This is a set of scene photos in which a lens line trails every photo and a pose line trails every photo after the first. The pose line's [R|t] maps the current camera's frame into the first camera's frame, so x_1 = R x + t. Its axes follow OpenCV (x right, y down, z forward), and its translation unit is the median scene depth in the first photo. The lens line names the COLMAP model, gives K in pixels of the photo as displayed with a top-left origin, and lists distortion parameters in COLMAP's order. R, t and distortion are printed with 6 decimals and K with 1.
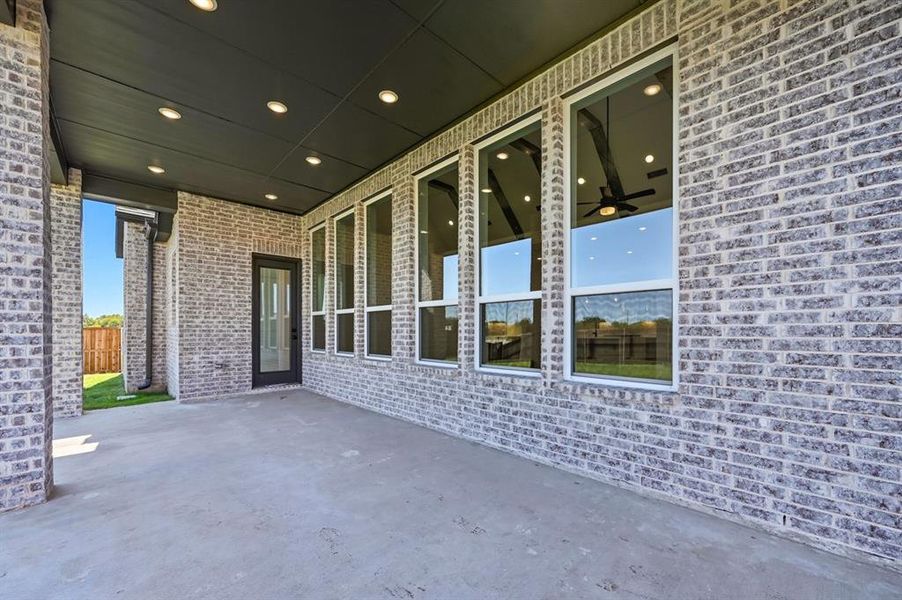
lens RADIAL K [[358.6, 0, 455.3], [0, 358.6, 329.6], [0, 0, 1]] dist [-0.001176, -0.000157]
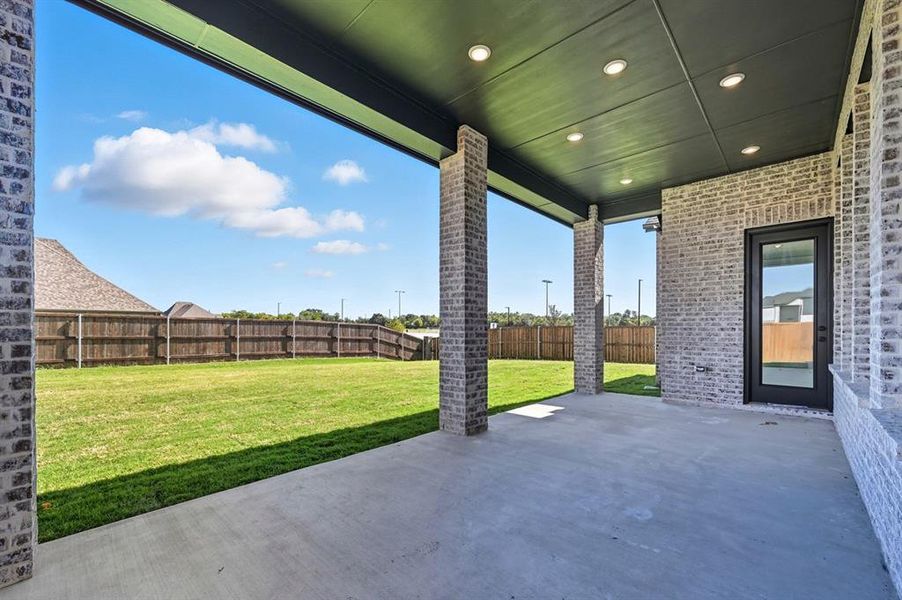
lens RADIAL K [[369.5, 0, 456.8], [0, 369.5, 324.4], [0, 0, 1]] dist [-0.001521, -0.000102]
pose [[0.073902, -0.006951, -0.997241, 0.203320], [0.002149, 0.999974, -0.006811, -0.003380], [0.997263, -0.001640, 0.073915, 0.329533]]
